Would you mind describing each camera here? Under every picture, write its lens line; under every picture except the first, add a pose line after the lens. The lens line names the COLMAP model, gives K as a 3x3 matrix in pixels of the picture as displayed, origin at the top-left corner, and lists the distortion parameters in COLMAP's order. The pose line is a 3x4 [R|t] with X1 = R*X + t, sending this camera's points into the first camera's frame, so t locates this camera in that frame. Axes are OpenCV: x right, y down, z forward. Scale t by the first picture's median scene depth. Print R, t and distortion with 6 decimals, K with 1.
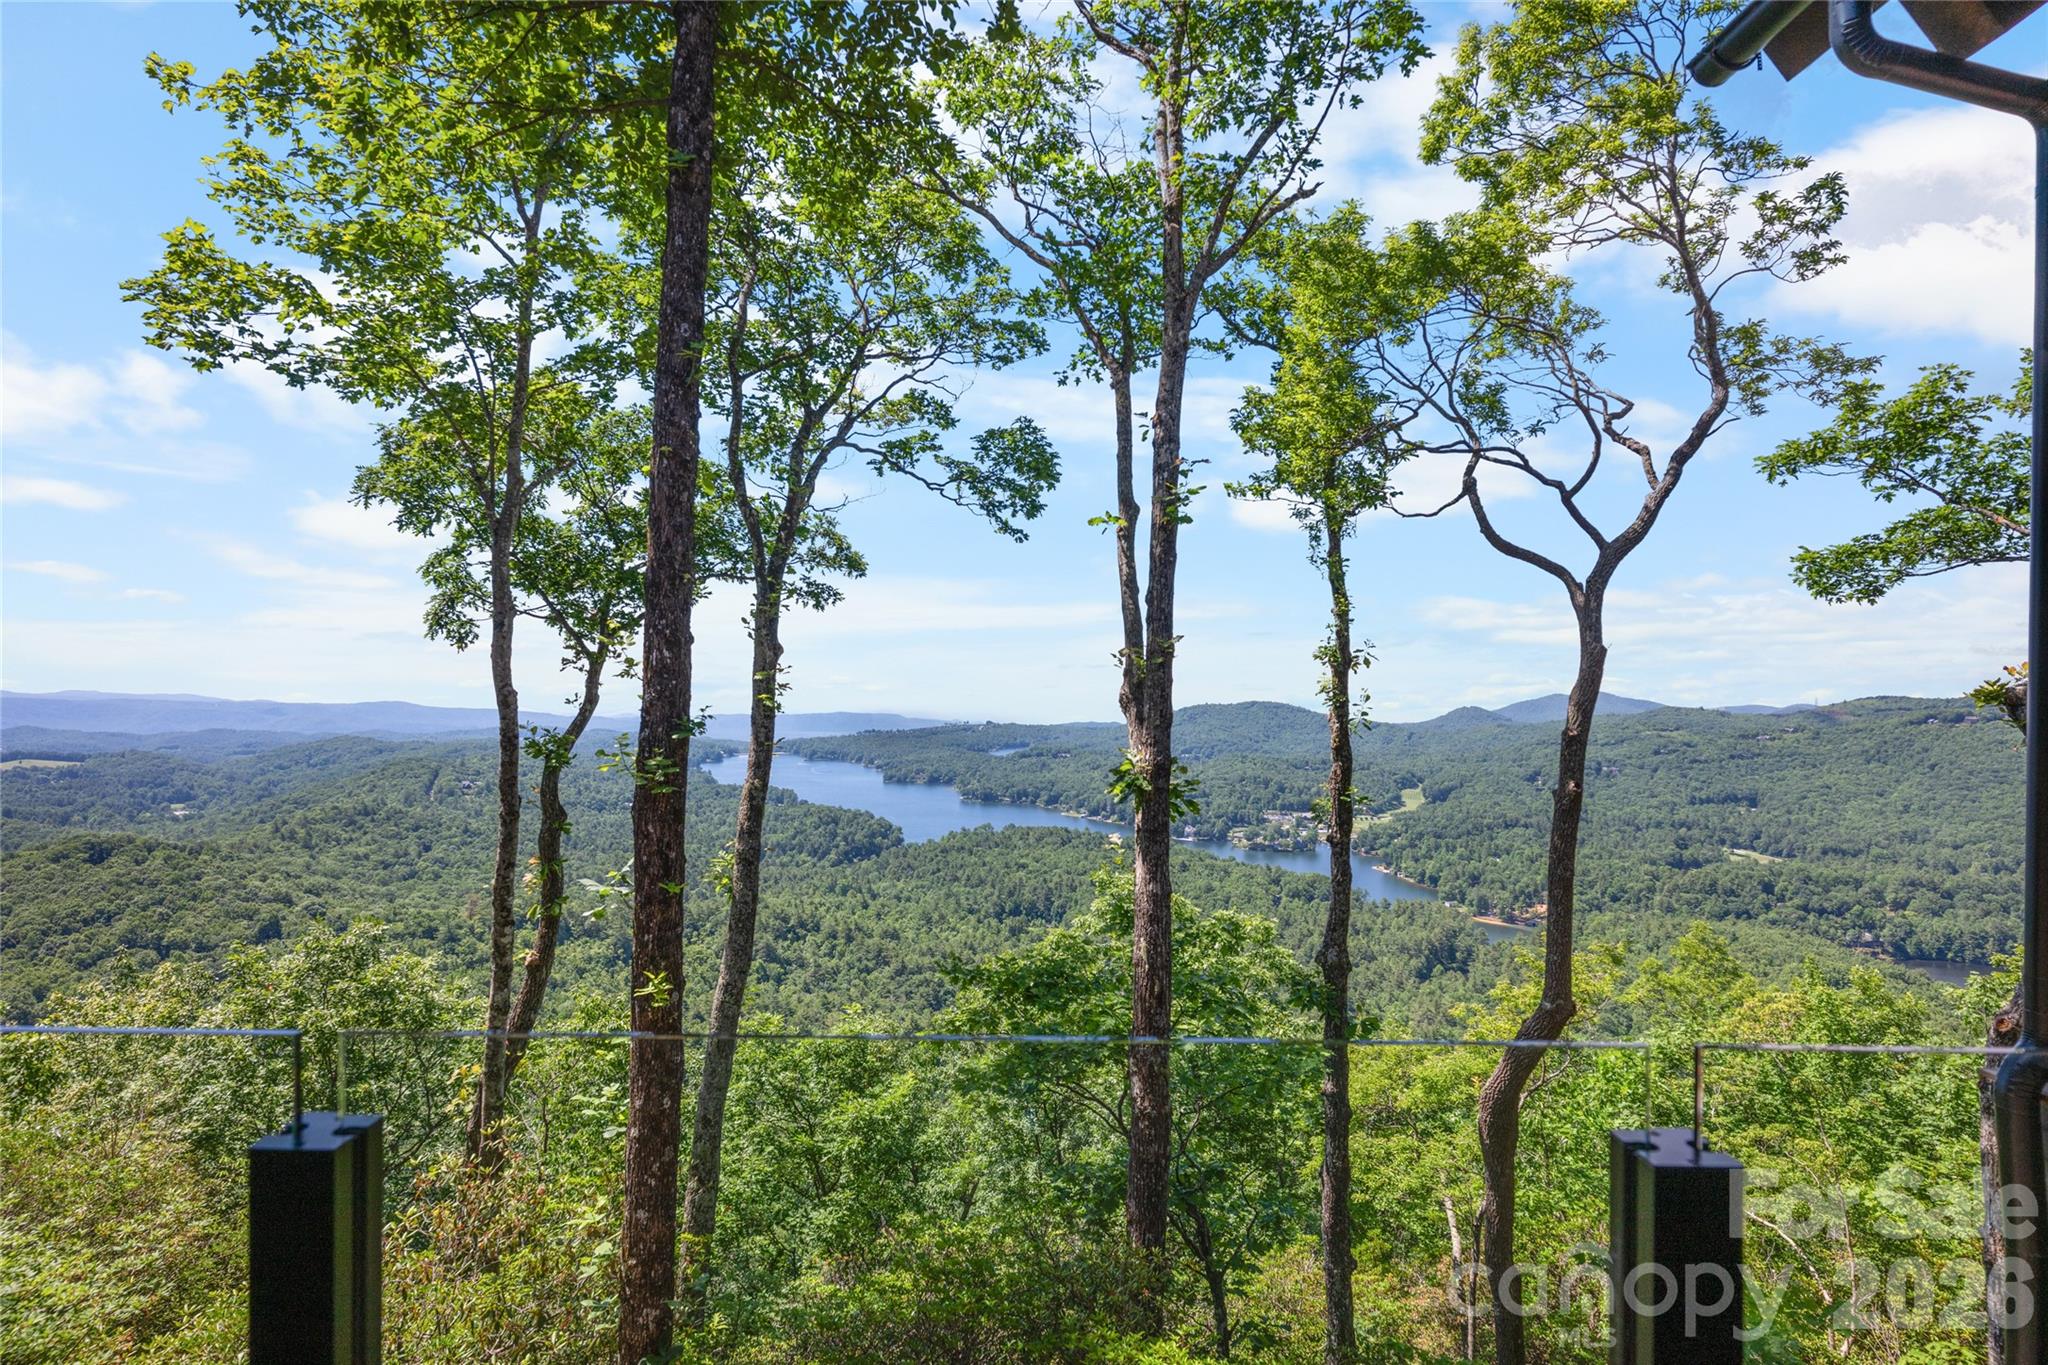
lens RADIAL K [[1055.2, 0, 1024.8], [0, 1055.2, 690.8], [0, 0, 1]] dist [0.000378, 0.000409]
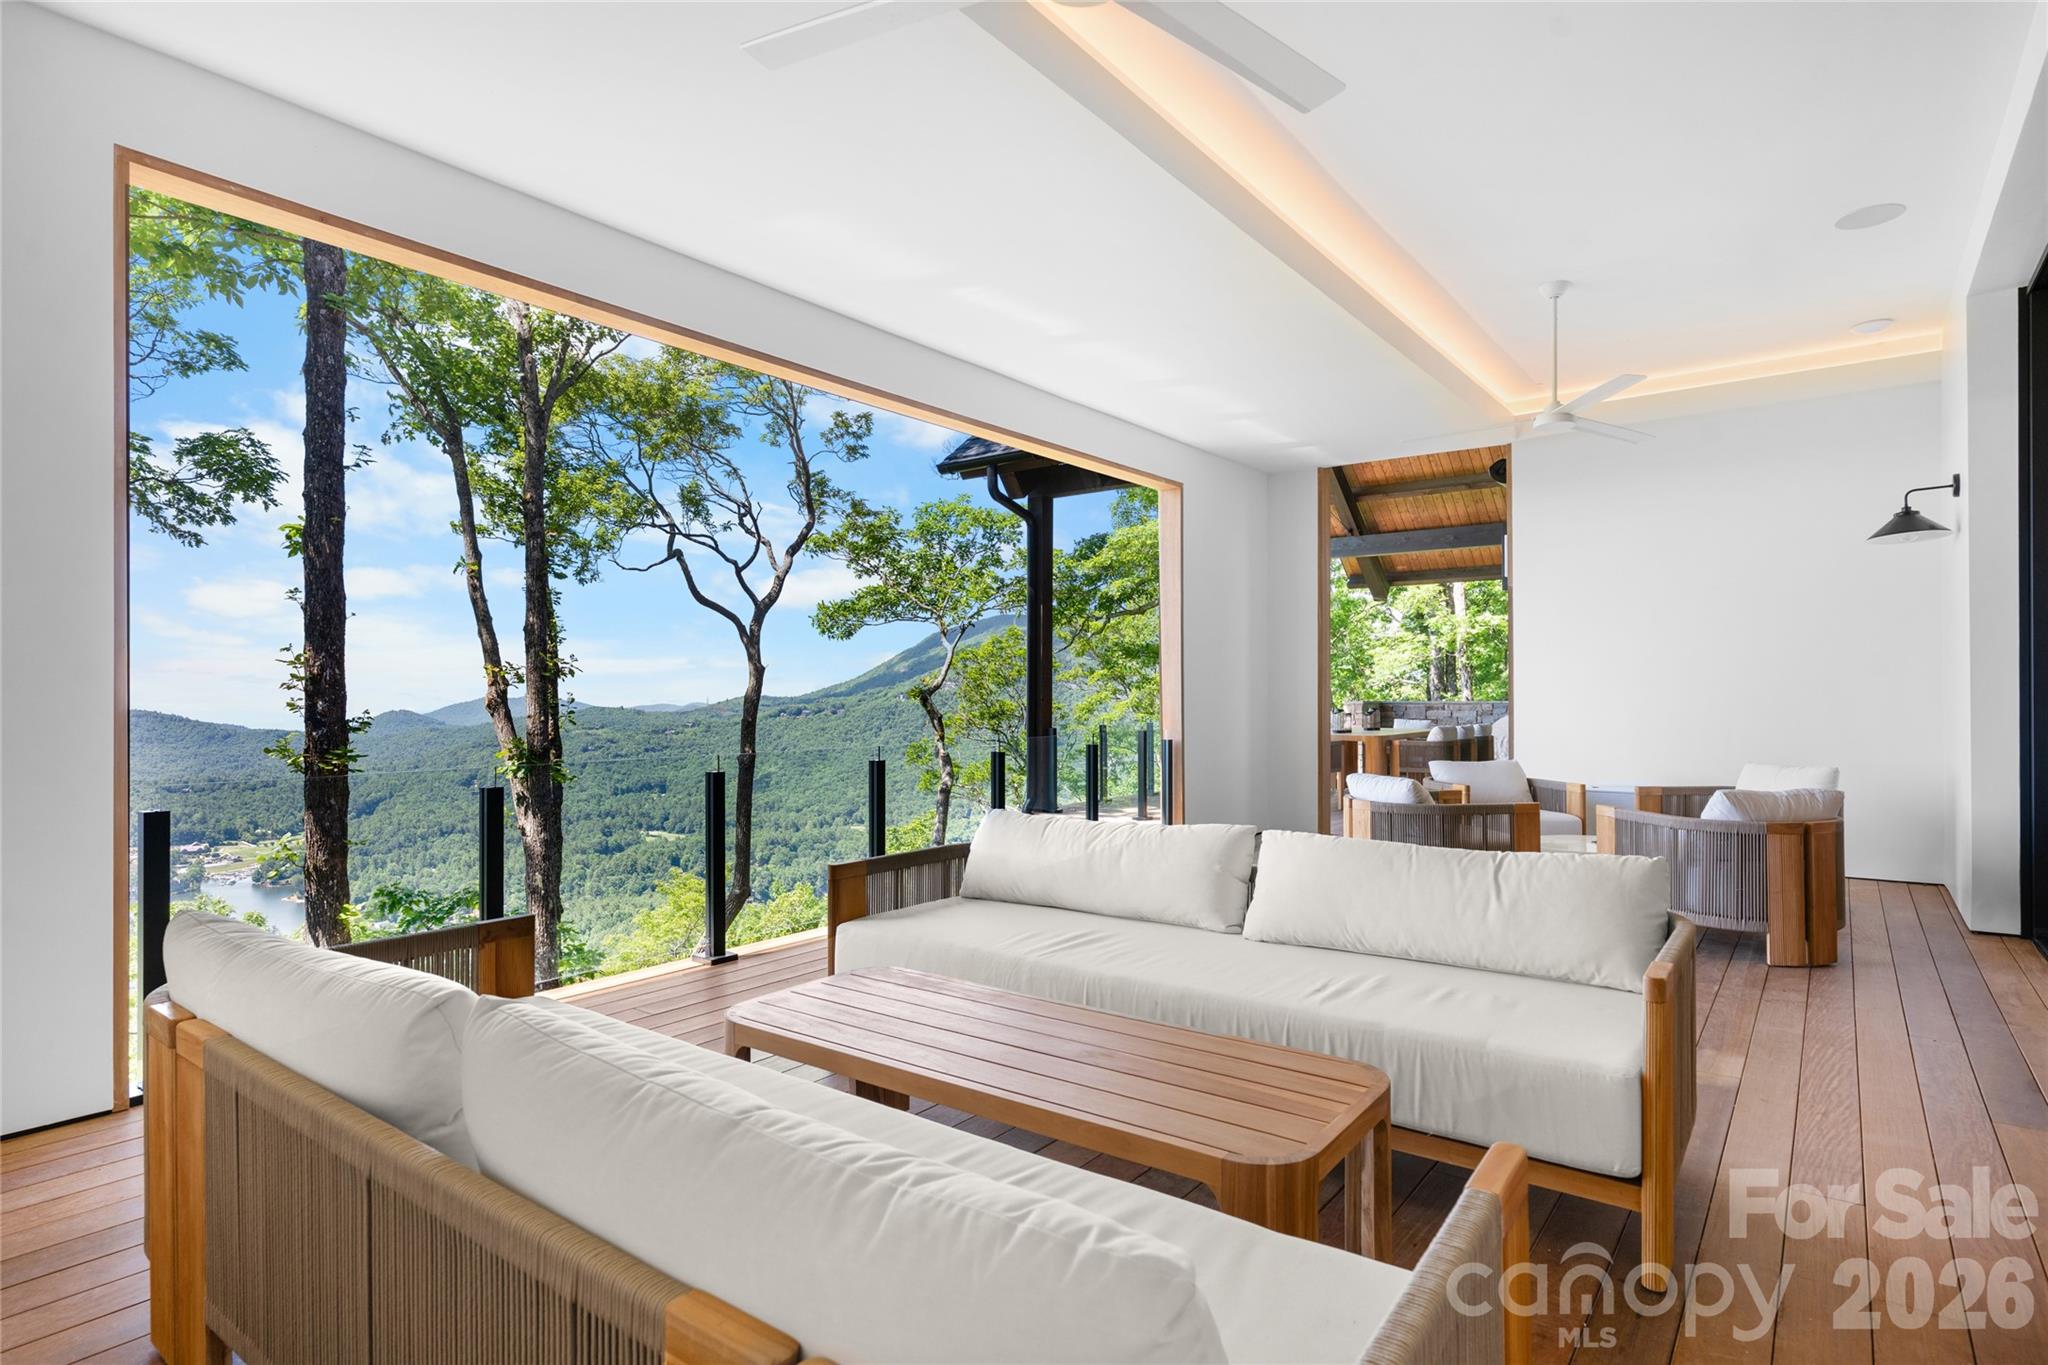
lens RADIAL K [[1055.2, 0, 1024.8], [0, 1055.2, 690.8], [0, 0, 1]] dist [0.000378, 0.000409]
pose [[0.592946, -0.004970, 0.805227, -0.388518], [0.006725, 0.999977, 0.001220, -0.002835], [-0.805214, 0.004692, 0.592966, -0.215445]]
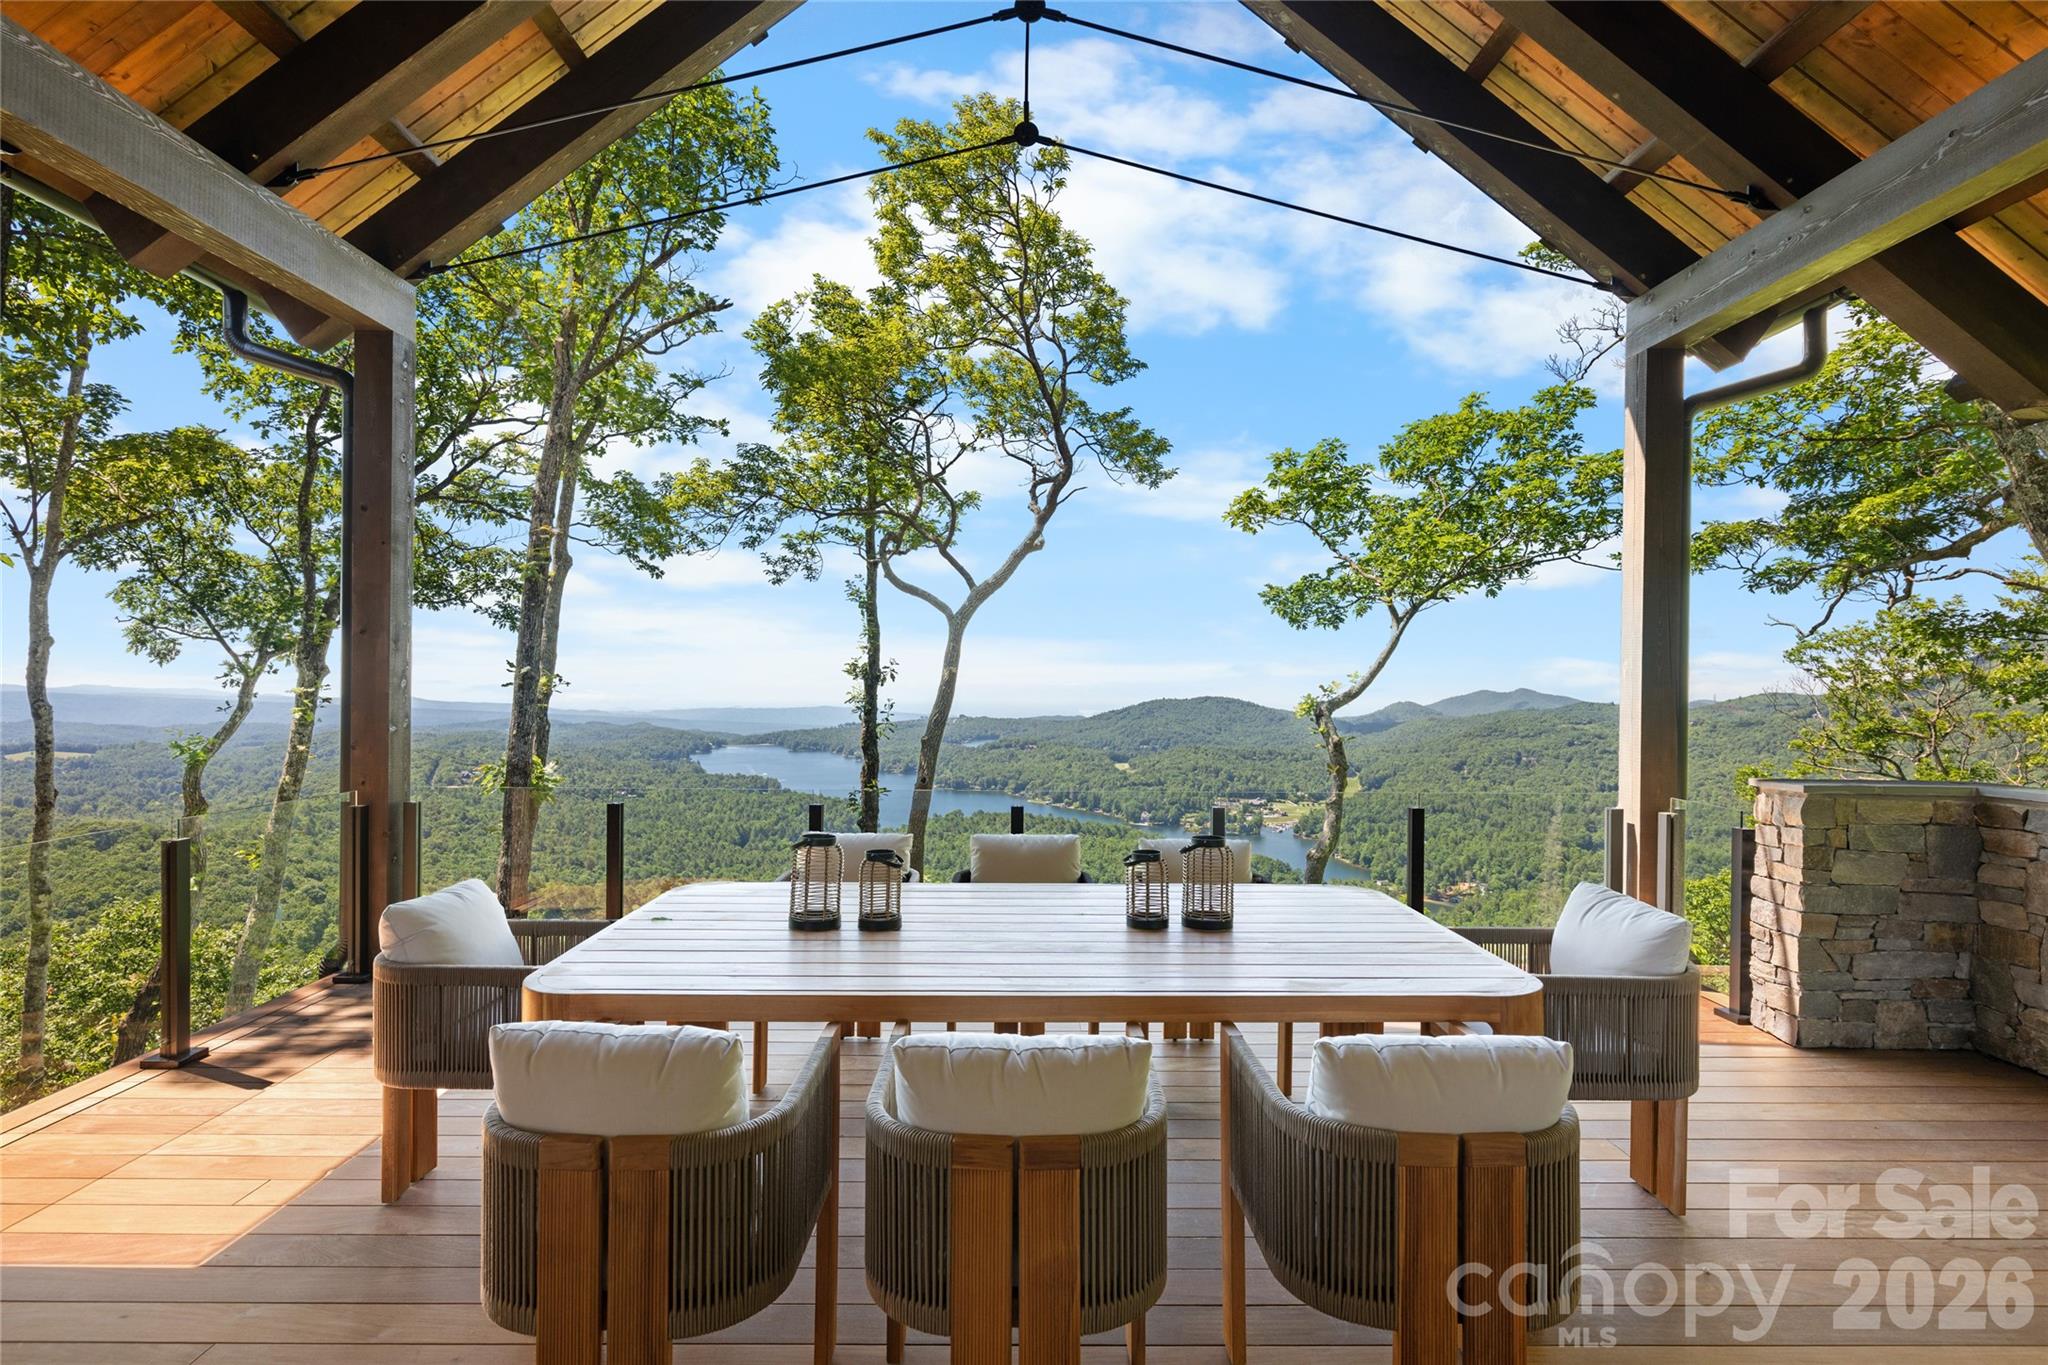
lens RADIAL K [[978.7, 0, 1026.0], [0, 978.7, 681.3], [0, 0, 1]] dist [0.001145, 0.000151]
pose [[0.999586, 0.001576, 0.028715, 0.446028], [-0.001418, 0.999984, -0.005508, -0.016210], [-0.028723, 0.005465, 0.999572, -0.135616]]
